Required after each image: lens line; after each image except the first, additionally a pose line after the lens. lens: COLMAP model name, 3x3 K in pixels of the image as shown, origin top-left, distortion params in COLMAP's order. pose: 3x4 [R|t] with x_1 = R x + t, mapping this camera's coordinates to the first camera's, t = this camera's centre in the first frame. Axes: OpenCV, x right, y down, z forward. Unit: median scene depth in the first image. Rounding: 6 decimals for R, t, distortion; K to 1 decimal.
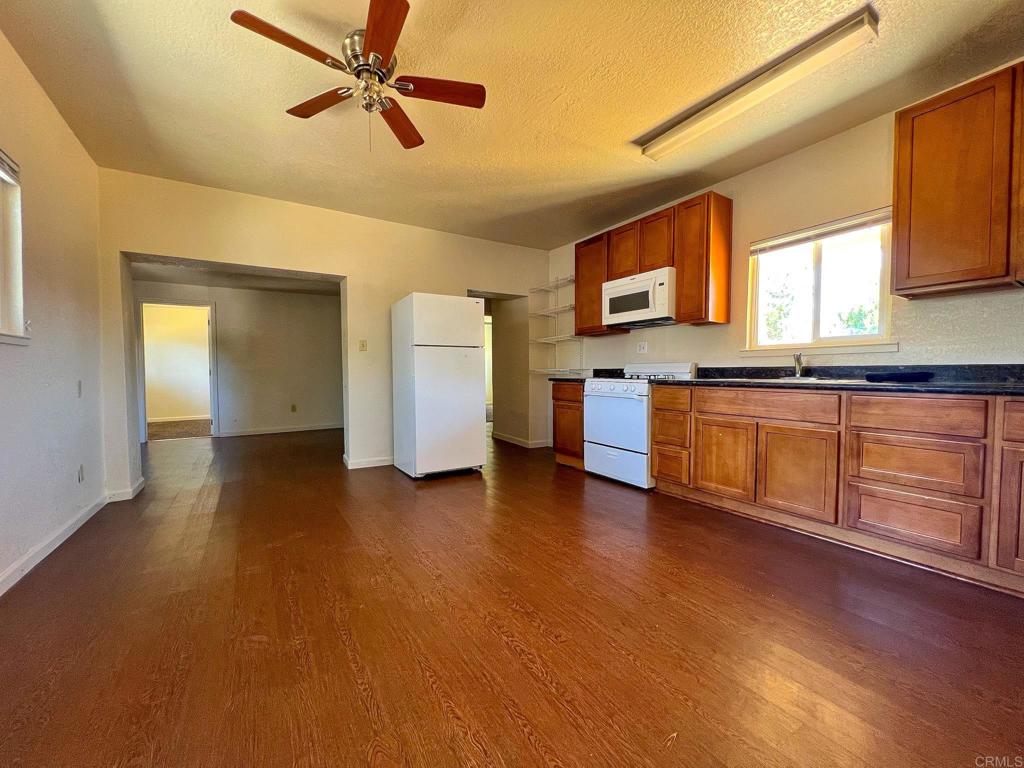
lens RADIAL K [[410.7, 0, 512.6], [0, 410.7, 385.1], [0, 0, 1]] dist [0.000488, 0.000056]
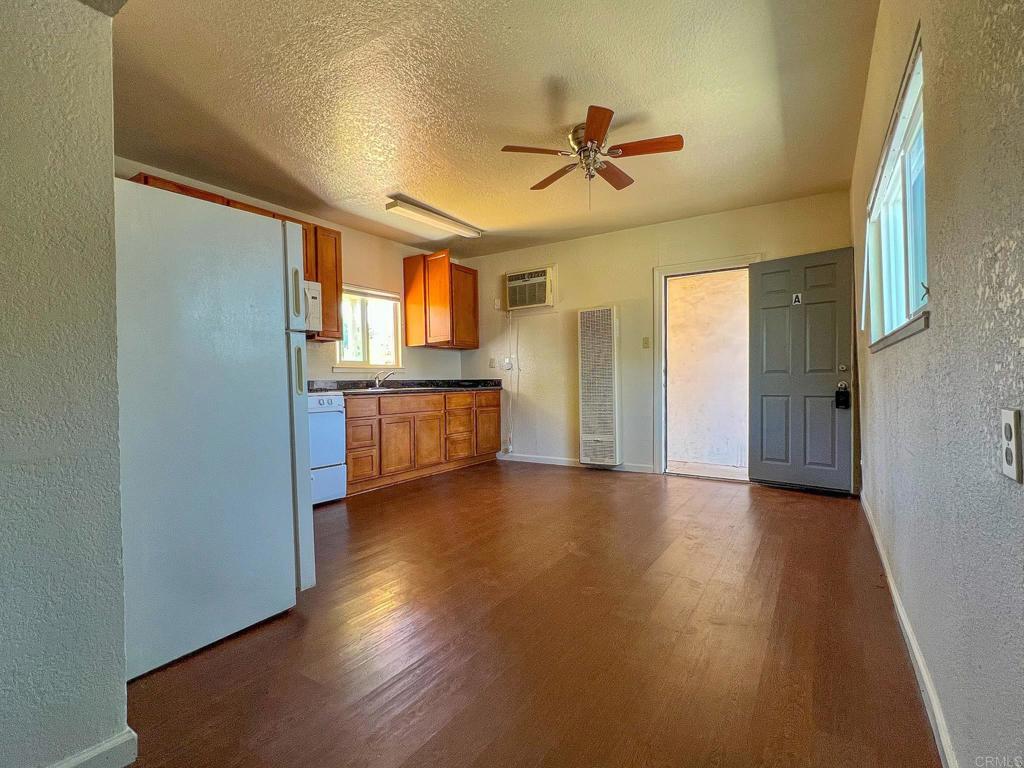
lens RADIAL K [[490.2, 0, 512.3], [0, 490.2, 385.0], [0, 0, 1]] dist [-0.002653, -0.000441]
pose [[-0.421571, 0.005502, 0.906779, -1.141885], [0.046323, 0.998807, 0.015476, -0.034408], [-0.905611, 0.048529, -0.421323, 1.322274]]
